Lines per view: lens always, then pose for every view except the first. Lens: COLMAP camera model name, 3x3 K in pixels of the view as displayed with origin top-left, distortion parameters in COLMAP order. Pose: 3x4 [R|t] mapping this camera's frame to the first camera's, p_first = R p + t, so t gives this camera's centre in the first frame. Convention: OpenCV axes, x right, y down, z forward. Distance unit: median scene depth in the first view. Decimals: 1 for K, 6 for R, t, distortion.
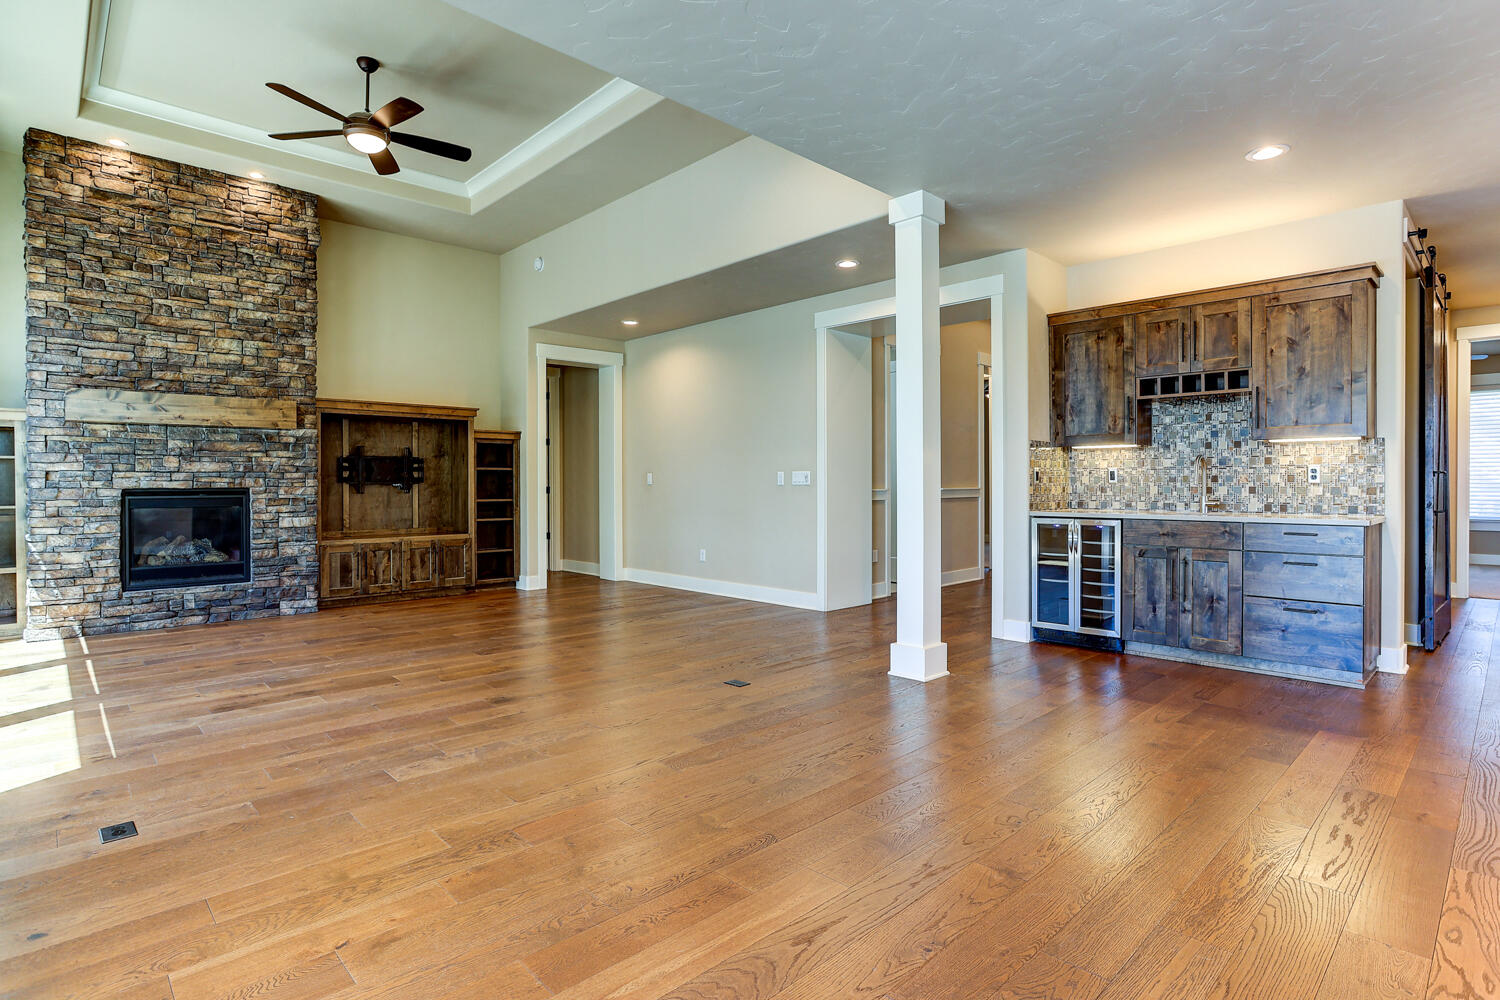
lens RADIAL K [[759.3, 0, 769.8], [0, 759.3, 487.8], [0, 0, 1]] dist [-0.053533, 0.024366]
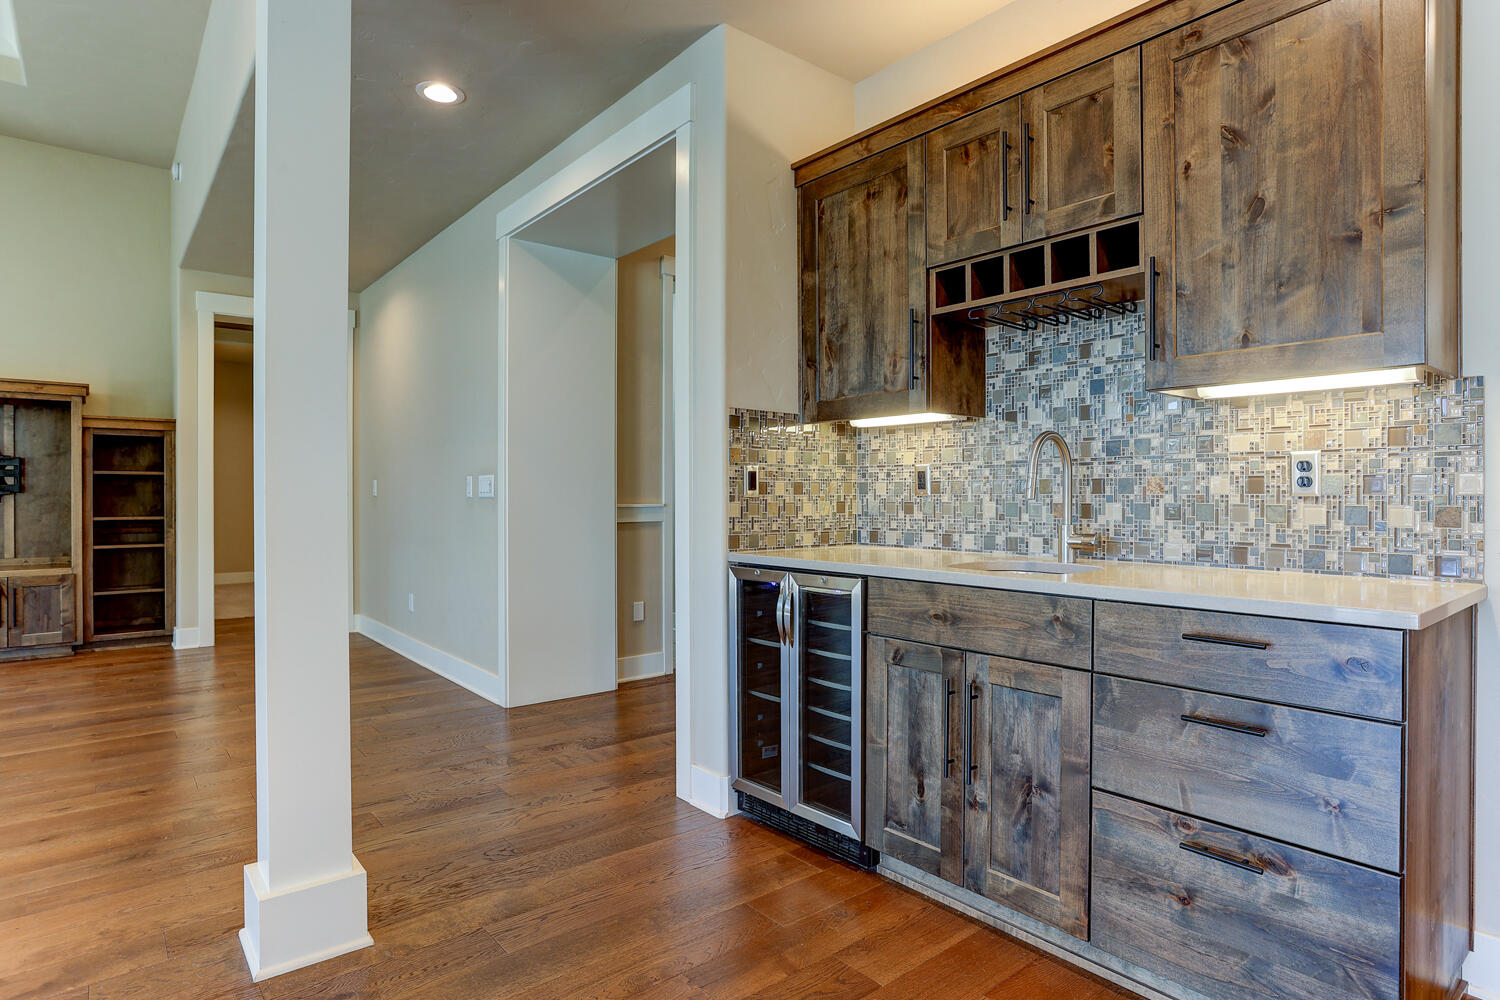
lens RADIAL K [[808.0, 0, 783.2], [0, 808.0, 494.9], [0, 0, 1]] dist [-0.034318, 0.006615]
pose [[0.997744, 0.001632, -0.067109, 0.457285], [-0.001977, 0.999985, -0.005072, -0.003971], [0.067099, 0.005193, 0.997733, 0.523742]]
